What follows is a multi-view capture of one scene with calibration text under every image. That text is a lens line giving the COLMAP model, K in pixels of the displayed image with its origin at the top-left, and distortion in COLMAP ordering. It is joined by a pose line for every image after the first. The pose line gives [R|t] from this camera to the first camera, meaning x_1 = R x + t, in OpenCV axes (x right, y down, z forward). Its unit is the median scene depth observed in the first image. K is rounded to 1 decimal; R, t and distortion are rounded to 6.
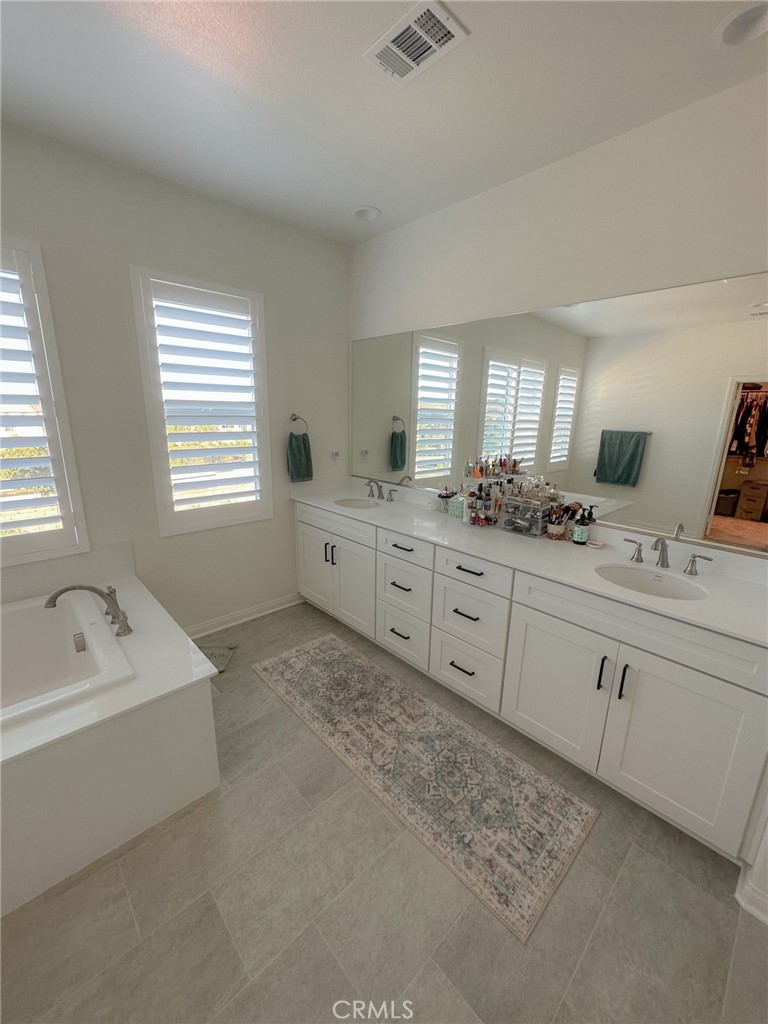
lens RADIAL K [[407.3, 0, 381.9], [0, 407.3, 512.9], [0, 0, 1]] dist [-0.002456, 0.000870]
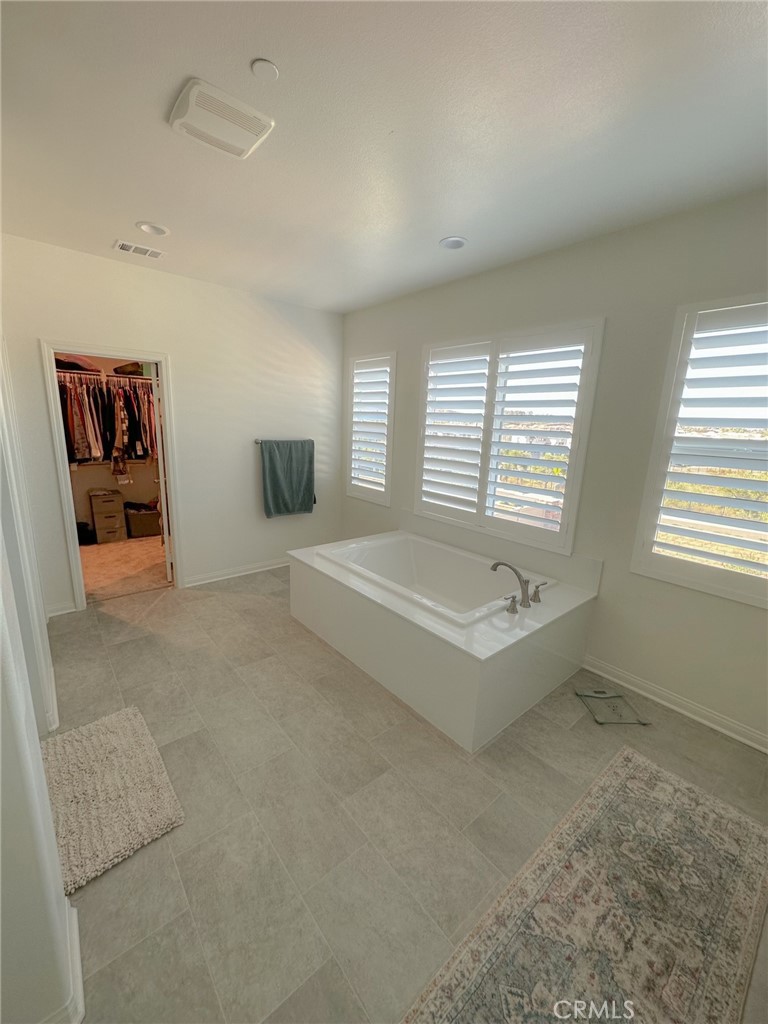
lens RADIAL K [[407.3, 0, 384.5], [0, 407.3, 511.7], [0, 0, 1]] dist [-0.002456, 0.000870]
pose [[-0.050609, 0.194733, -0.979550, 0.499171], [-0.281399, 0.938289, 0.201069, -0.123317], [0.958255, 0.285821, 0.007312, 0.432458]]
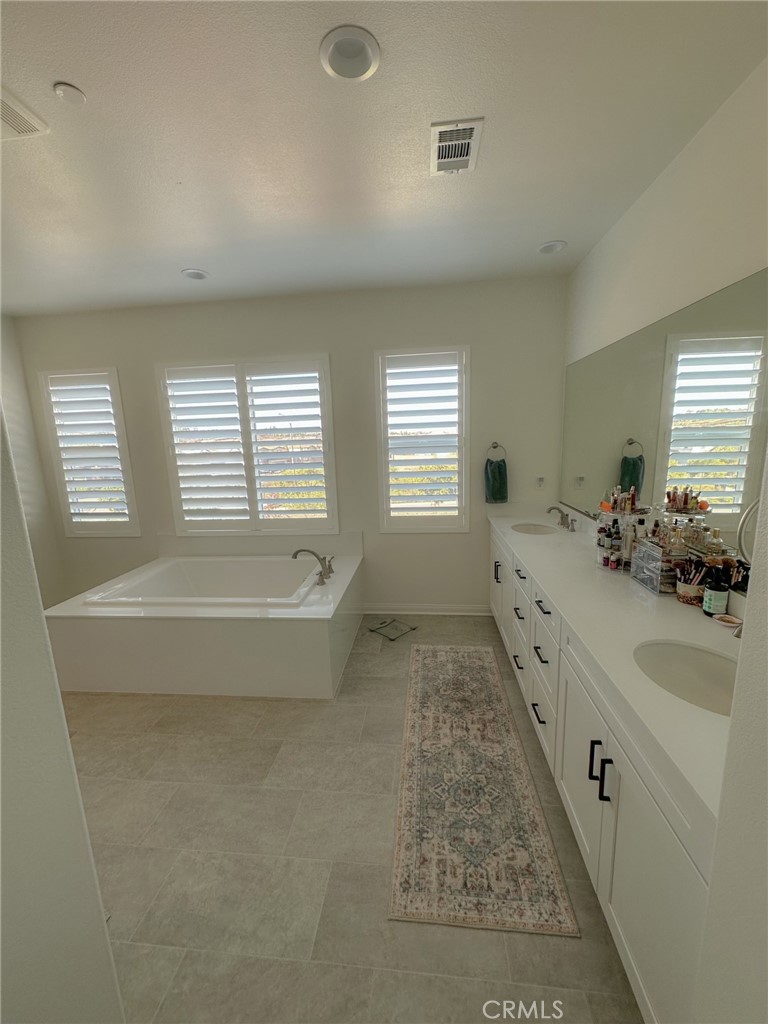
lens RADIAL K [[407.3, 0, 383.7], [0, 407.3, 512.5], [0, 0, 1]] dist [-0.002456, 0.000870]
pose [[0.650250, 0.098396, -0.753321, 0.599233], [-0.139036, 0.990243, 0.009329, -0.027863], [0.746889, 0.098672, 0.657586, 0.083744]]
